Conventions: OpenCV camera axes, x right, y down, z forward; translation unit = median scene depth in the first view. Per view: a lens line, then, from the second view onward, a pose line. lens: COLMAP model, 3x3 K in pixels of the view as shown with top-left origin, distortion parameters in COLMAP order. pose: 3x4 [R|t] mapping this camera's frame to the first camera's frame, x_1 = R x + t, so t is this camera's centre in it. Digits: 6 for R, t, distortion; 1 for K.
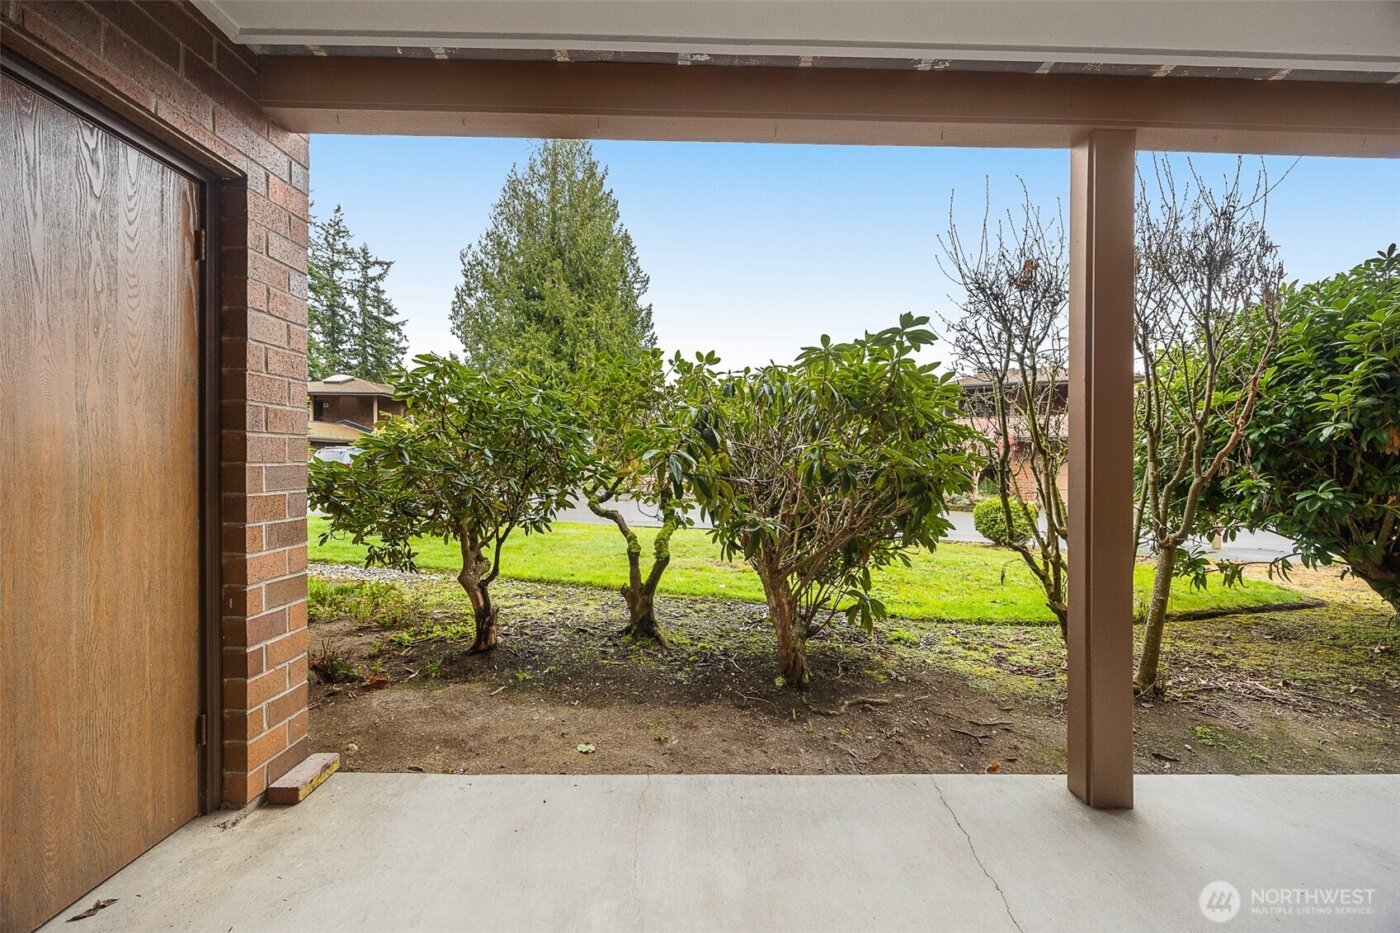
lens RADIAL K [[538.6, 0, 689.9], [0, 538.6, 468.1], [0, 0, 1]] dist [-0.006230, 0.000631]
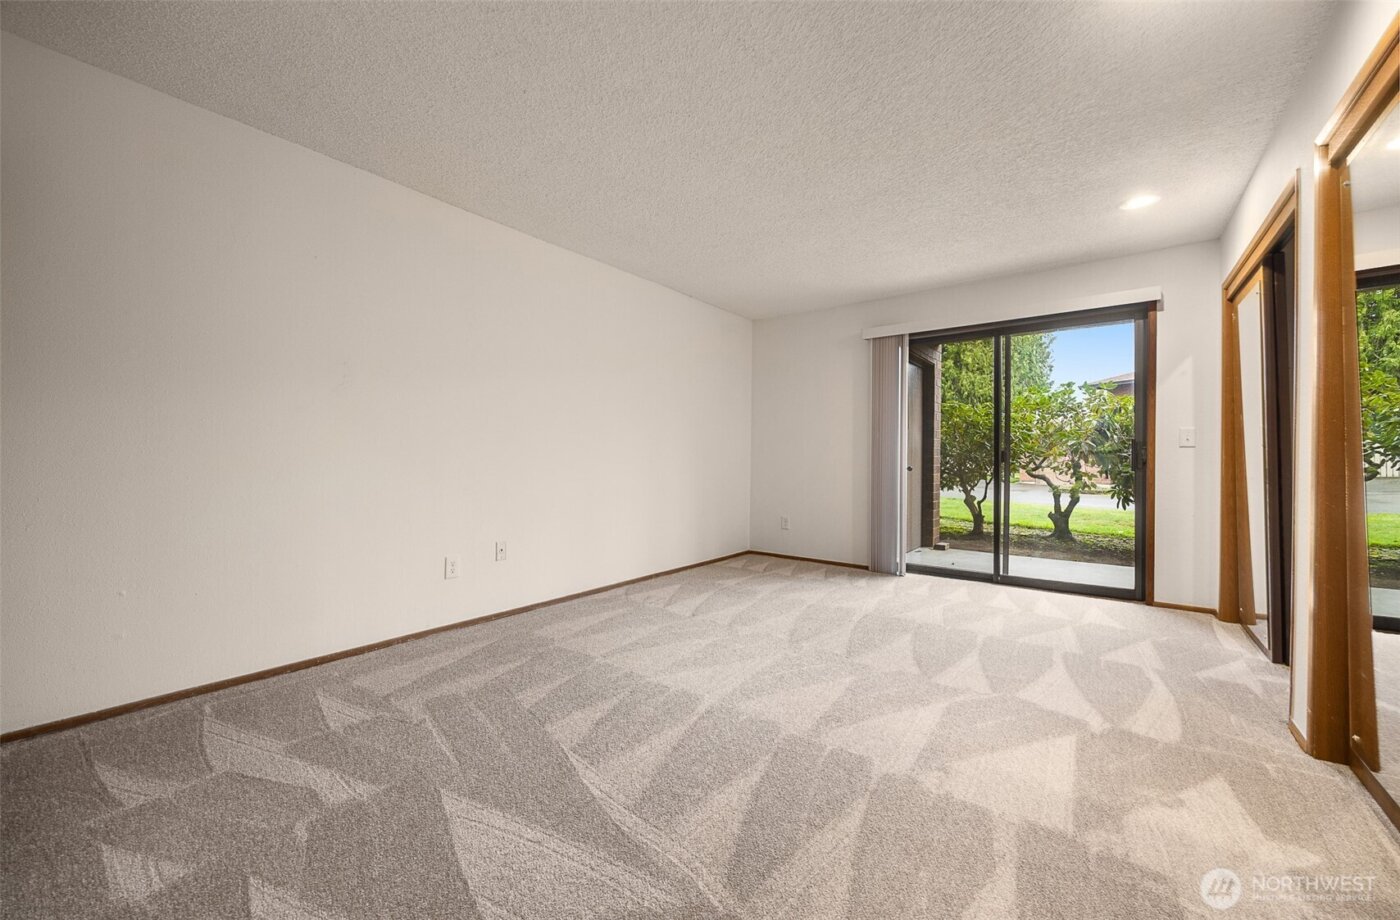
lens RADIAL K [[538.6, 0, 704.5], [0, 538.6, 462.7], [0, 0, 1]] dist [-0.006230, 0.000631]
pose [[0.805123, 0.004074, -0.593093, 0.017357], [-0.005945, 0.999982, -0.001201, 0.048629], [0.593078, 0.004493, 0.805133, -1.206040]]
